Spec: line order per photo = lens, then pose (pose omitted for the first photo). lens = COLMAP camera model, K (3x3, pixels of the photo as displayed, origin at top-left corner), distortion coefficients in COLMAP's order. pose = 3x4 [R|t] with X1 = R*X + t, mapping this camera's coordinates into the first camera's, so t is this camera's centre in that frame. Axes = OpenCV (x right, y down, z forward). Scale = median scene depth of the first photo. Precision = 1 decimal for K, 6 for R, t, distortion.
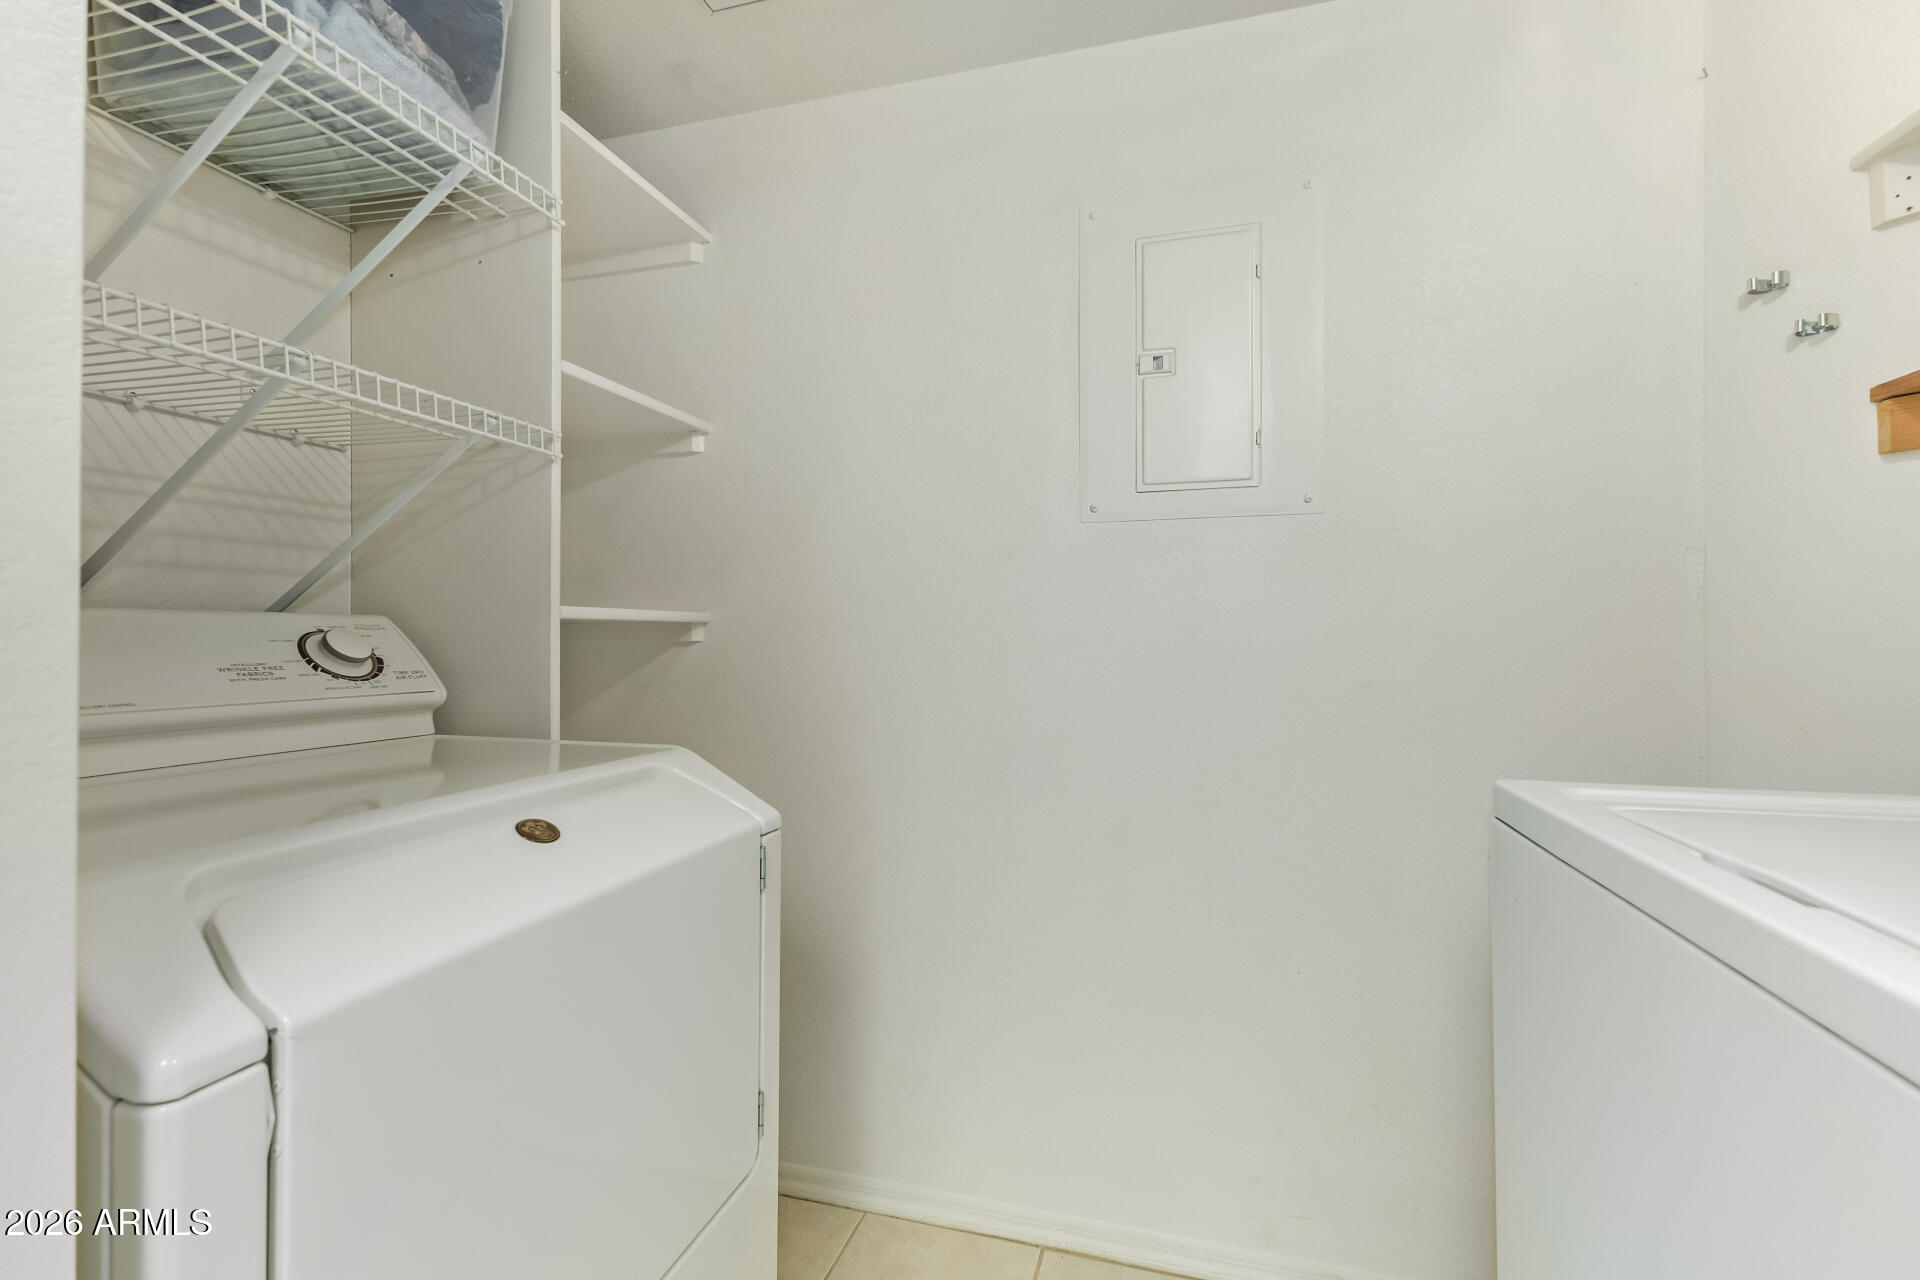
lens RADIAL K [[832.6, 0, 963.3], [0, 832.6, 637.4], [0, 0, 1]] dist [0.004246, -0.002618]
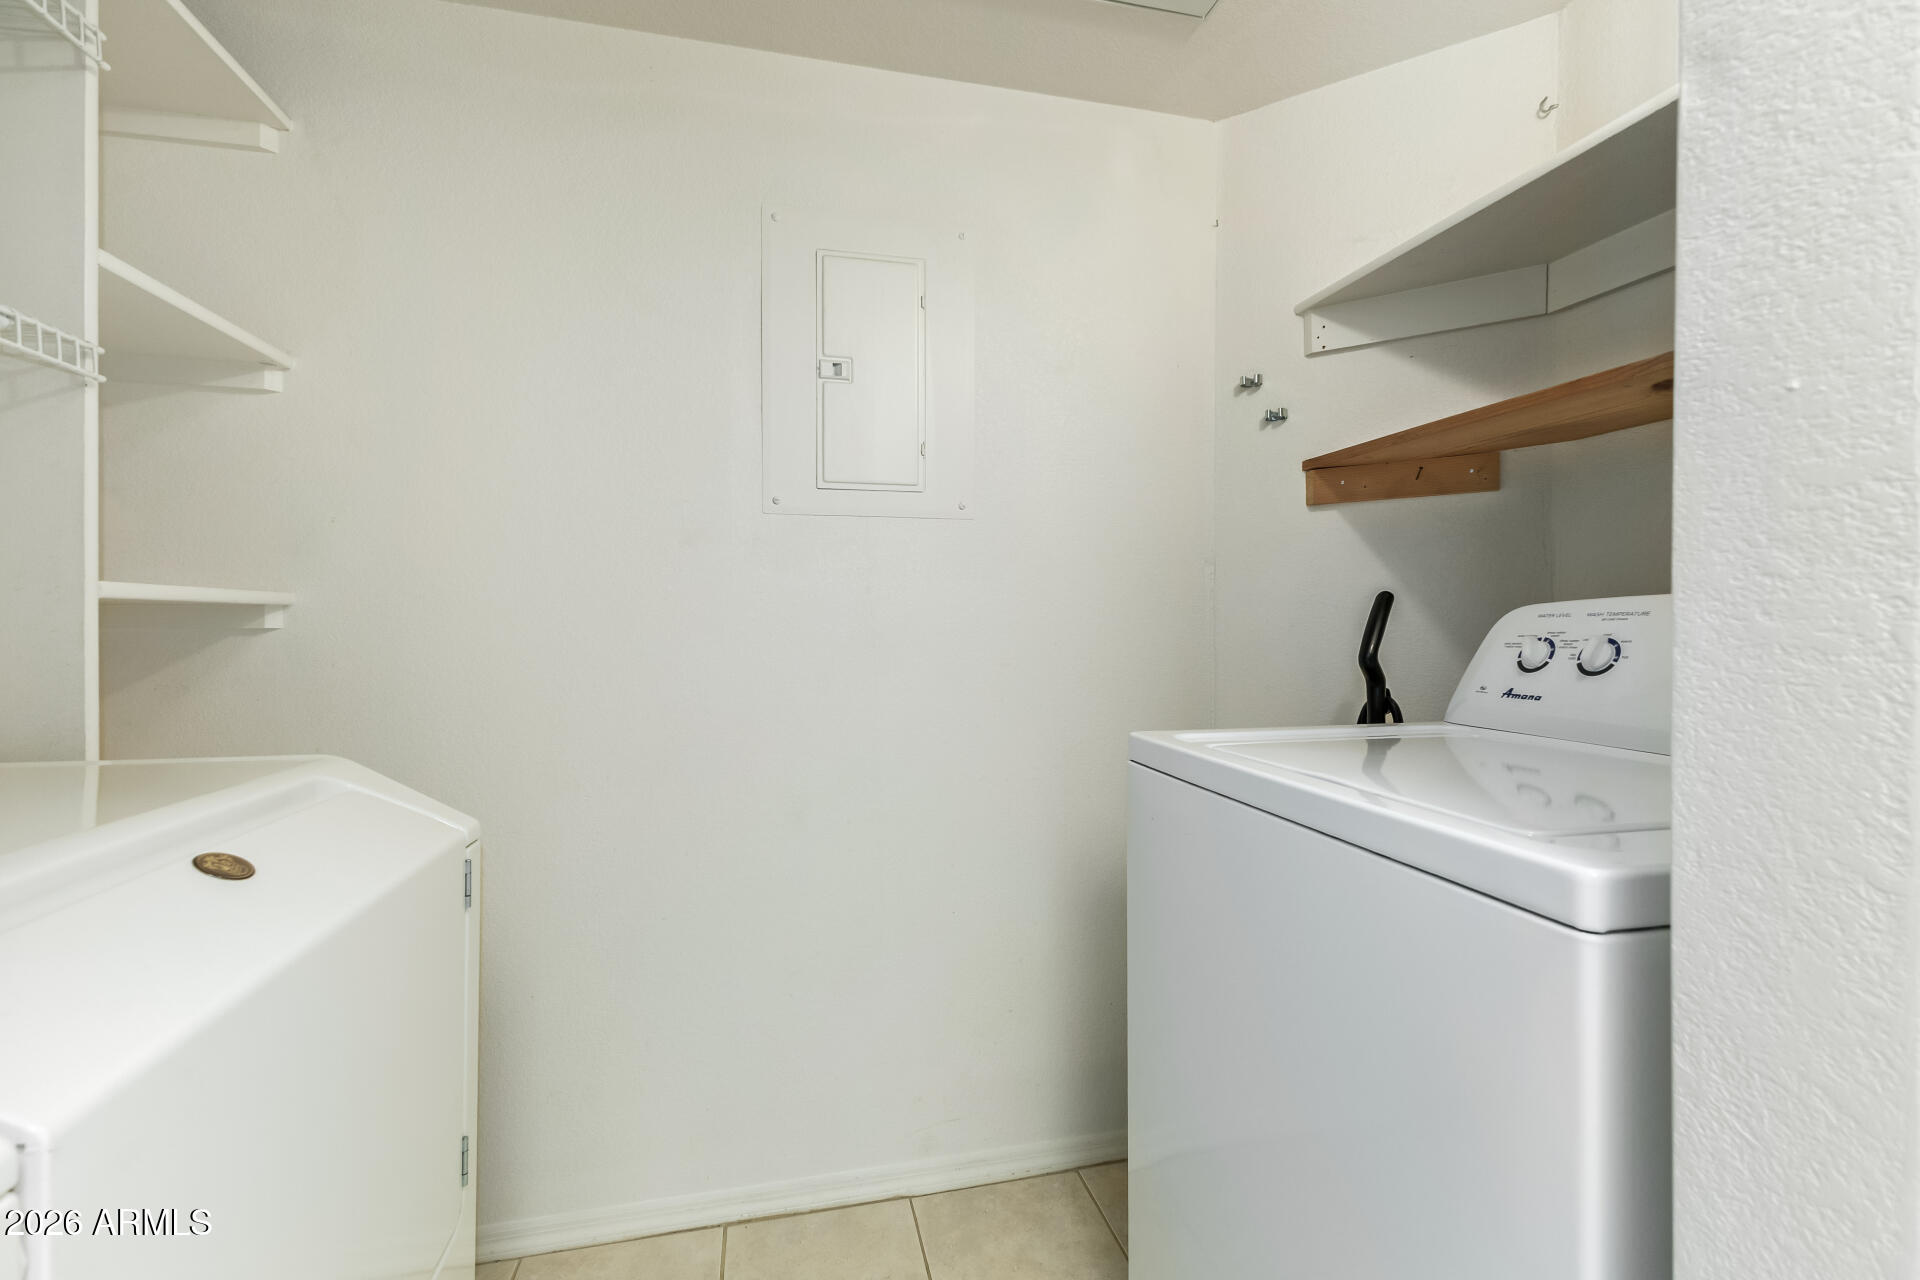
lens RADIAL K [[832.6, 0, 956.5], [0, 832.6, 632.9], [0, 0, 1]] dist [0.004246, -0.002618]
pose [[0.875545, -0.002550, 0.483130, -0.170188], [-0.002620, 0.999946, 0.010026, -0.000747], [-0.483130, -0.010044, 0.875491, -0.021550]]
